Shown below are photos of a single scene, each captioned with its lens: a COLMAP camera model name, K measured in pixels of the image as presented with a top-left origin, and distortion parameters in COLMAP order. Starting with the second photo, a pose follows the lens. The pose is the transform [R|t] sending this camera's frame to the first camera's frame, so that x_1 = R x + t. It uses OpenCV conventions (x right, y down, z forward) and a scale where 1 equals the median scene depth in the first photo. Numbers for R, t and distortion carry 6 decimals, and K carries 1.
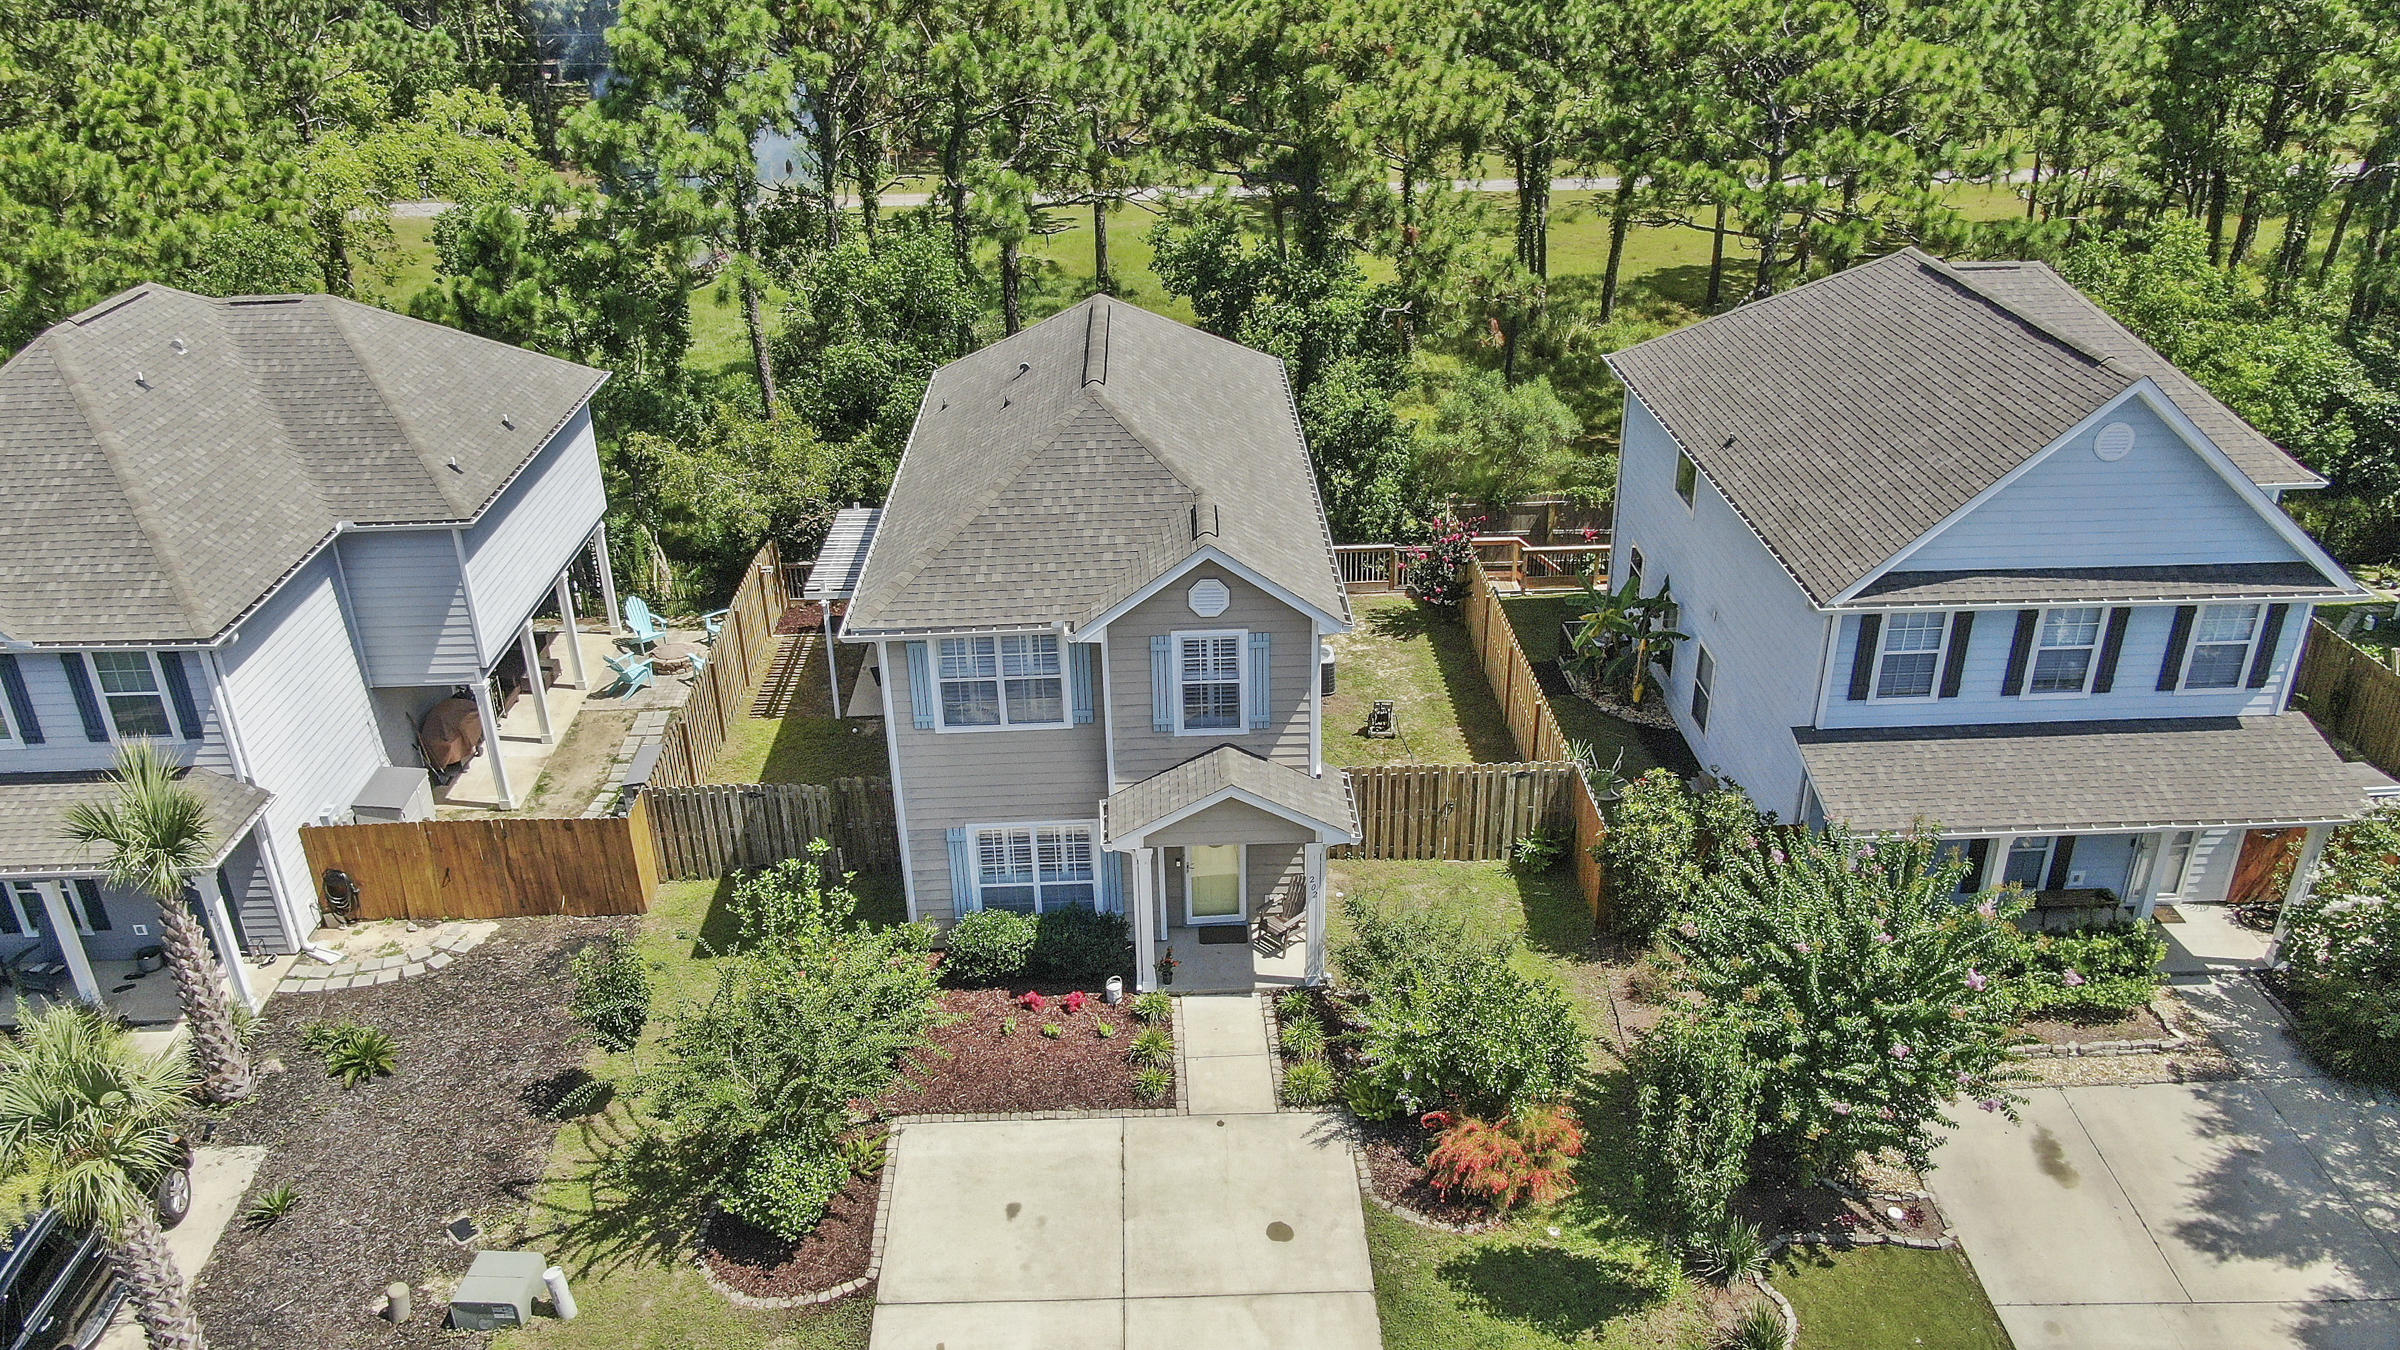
lens RADIAL K [[1724.0, 0, 1198.5], [0, 1724.0, 686.3], [0, 0, 1]] dist [-0.018222, 0.003421]
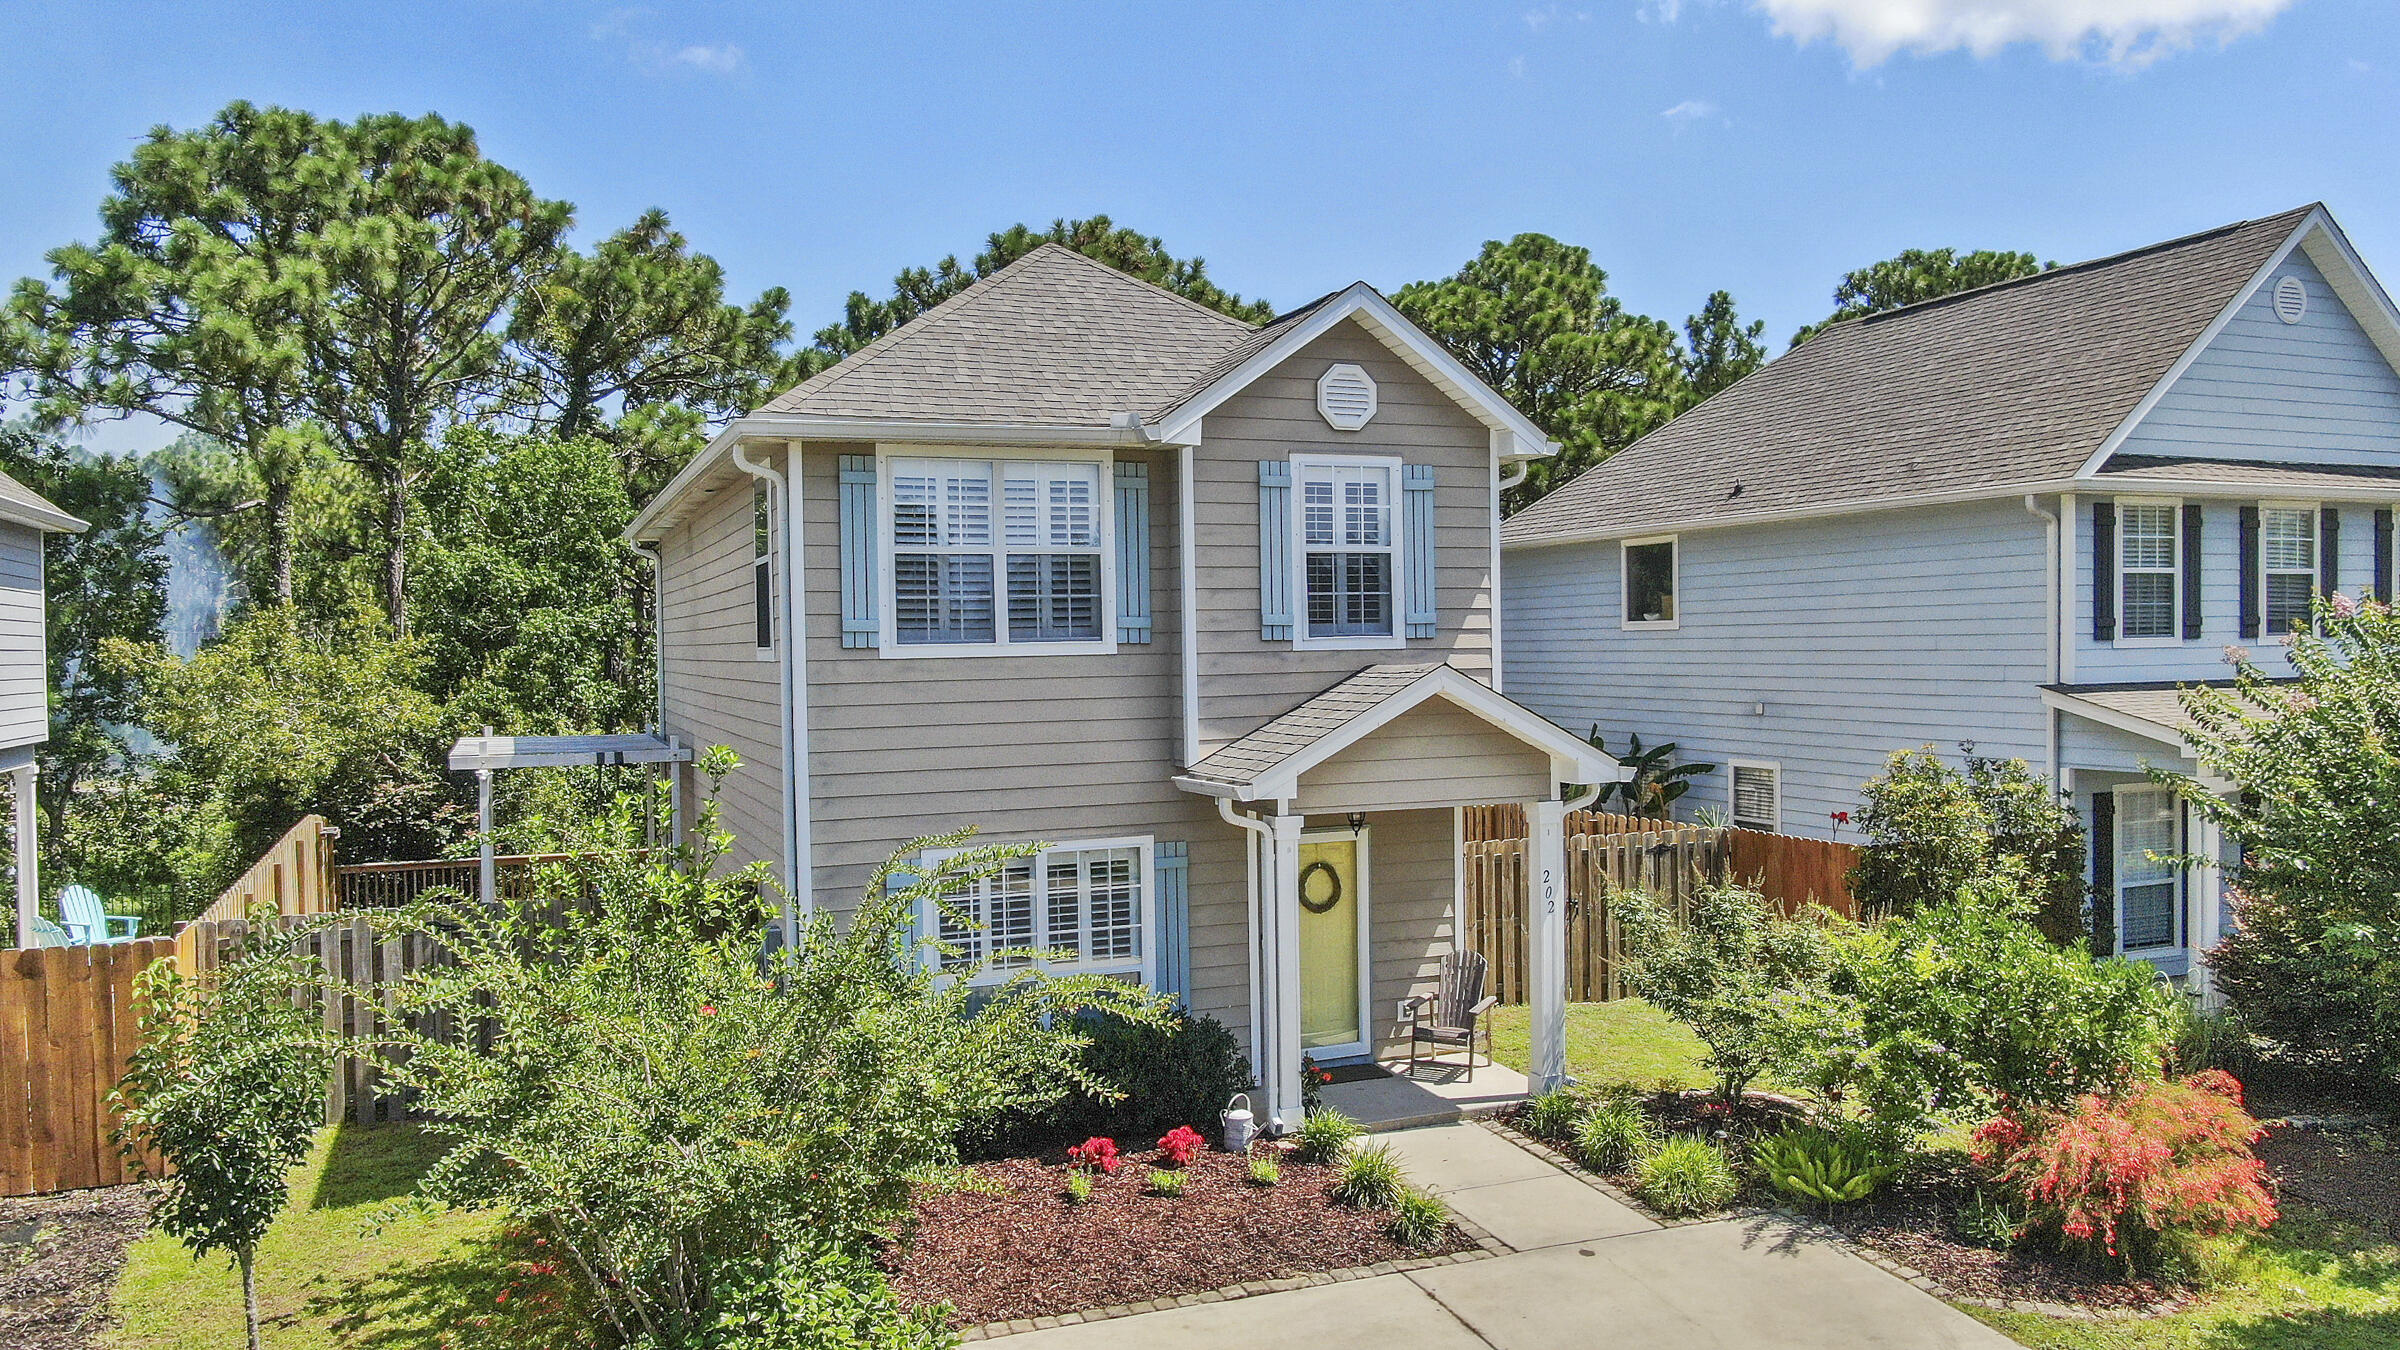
lens RADIAL K [[1724.0, 0, 1198.5], [0, 1724.0, 686.3], [0, 0, 1]] dist [-0.018222, 0.003421]
pose [[0.938672, -0.003835, 0.344791, -0.246379], [0.153765, 0.899663, -0.408610, 0.274343], [-0.308629, 0.436568, 0.845078, 0.511404]]
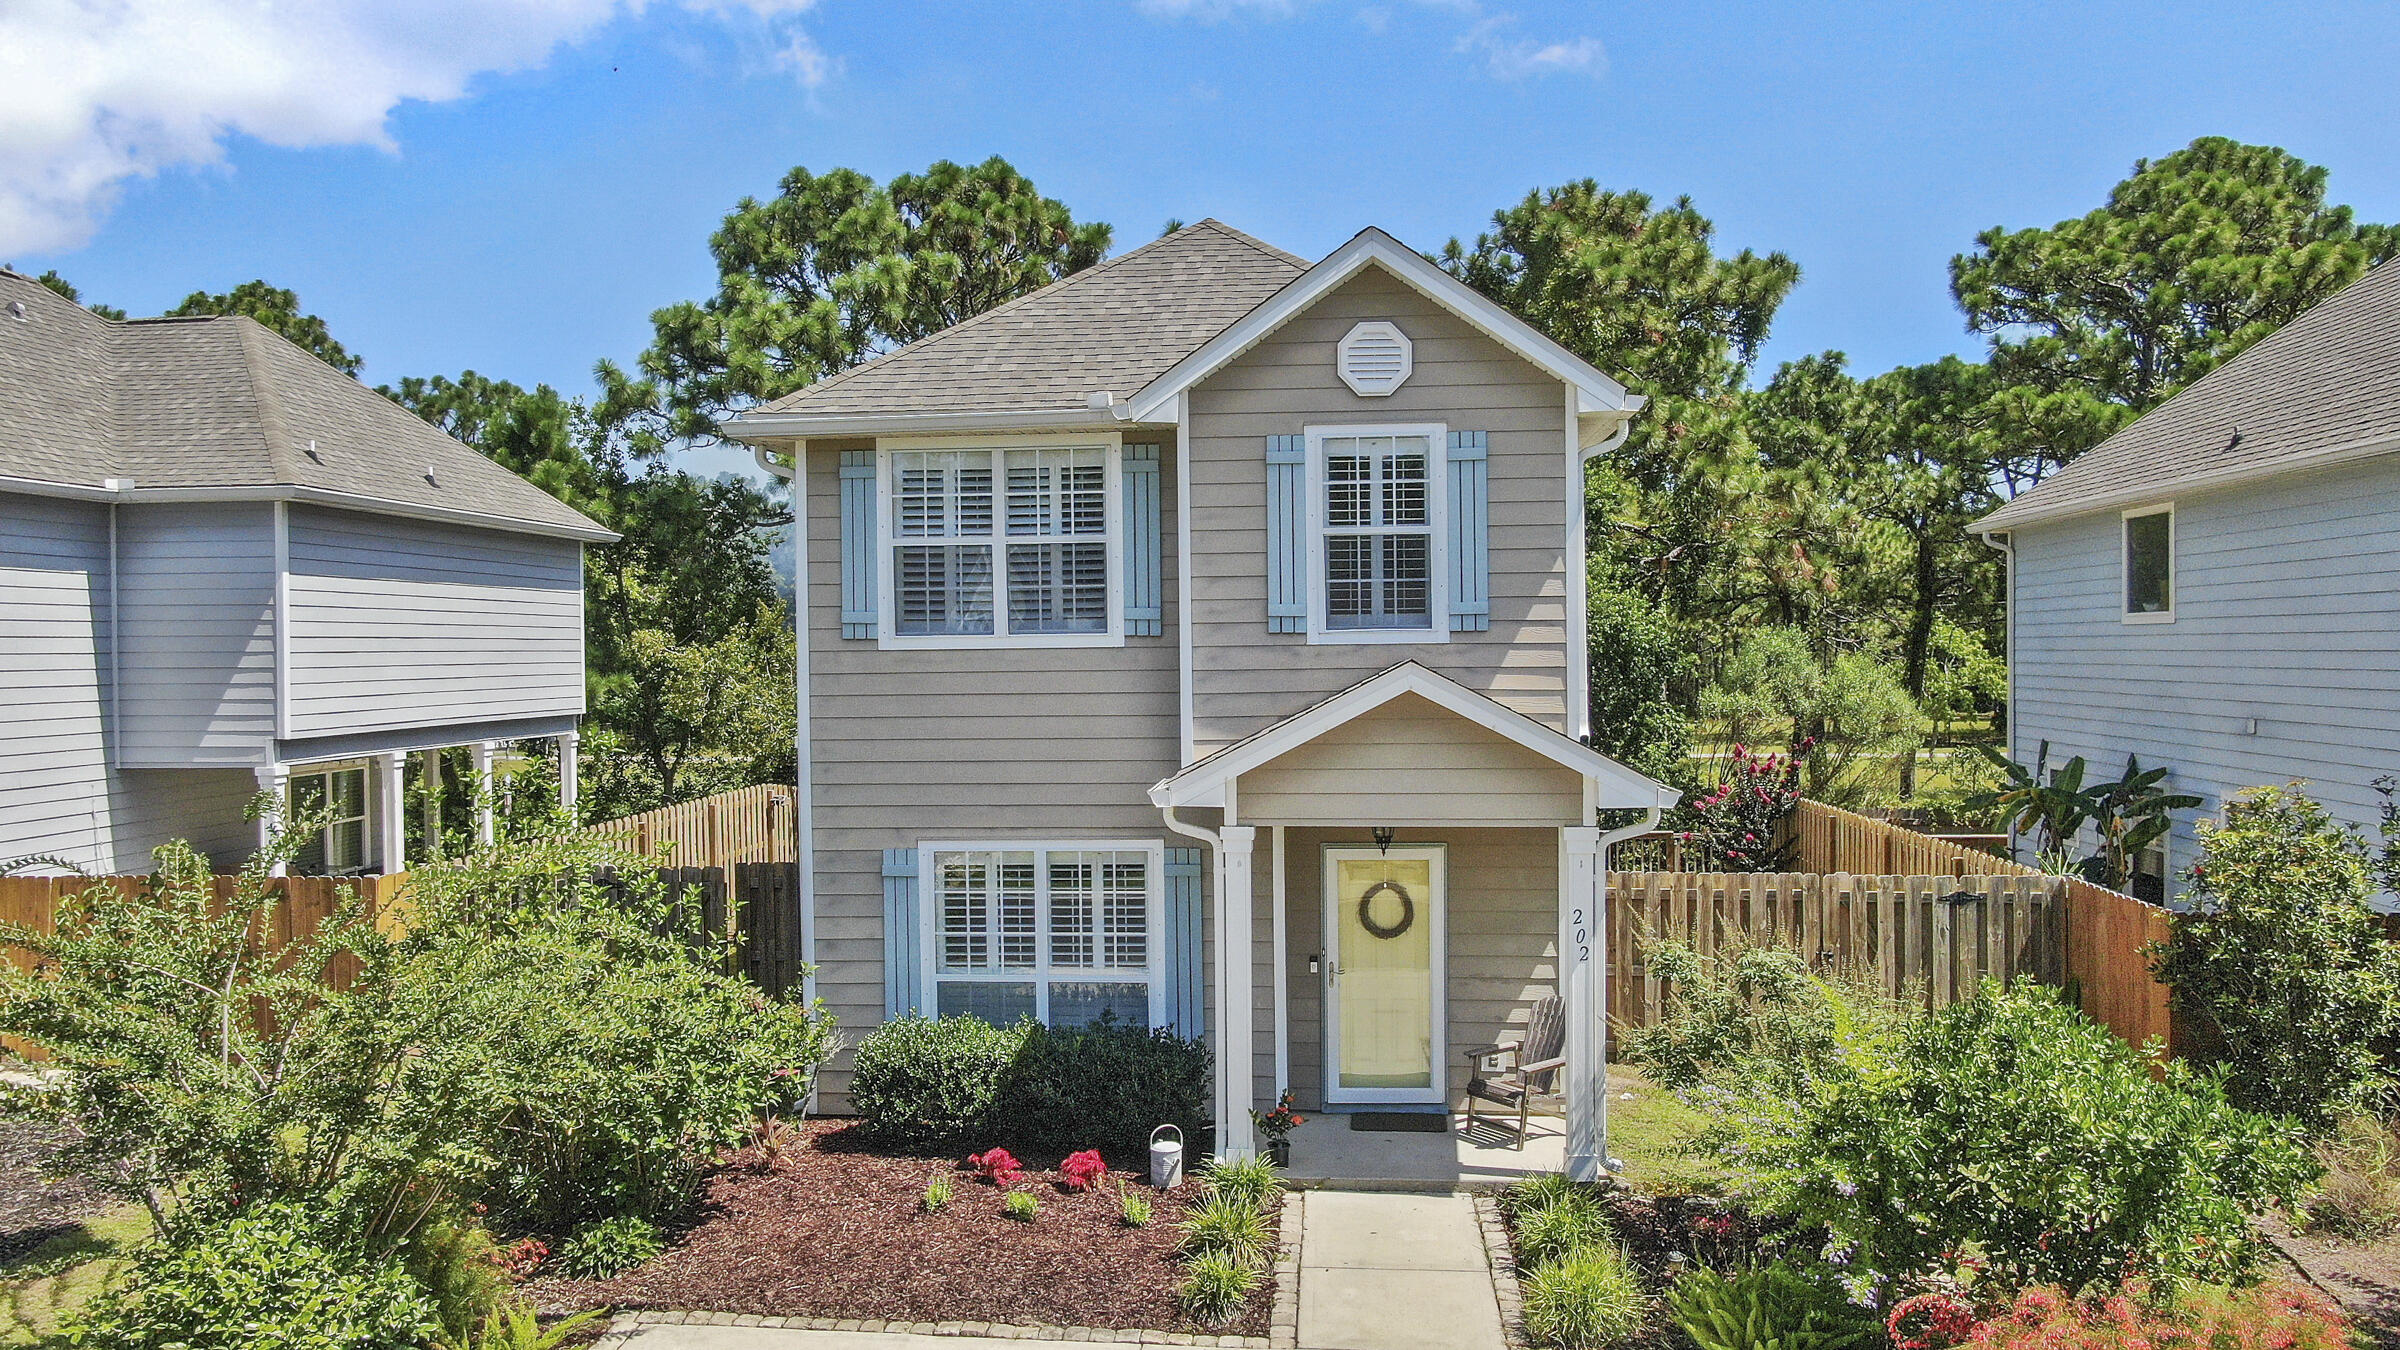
lens RADIAL K [[1724.0, 0, 1198.5], [0, 1724.0, 686.3], [0, 0, 1]] dist [-0.018222, 0.003421]
pose [[0.991396, 0.012643, -0.130284, 0.022101], [-0.067687, 0.901437, -0.427587, 0.268716], [0.112037, 0.432727, 0.894536, 0.520478]]
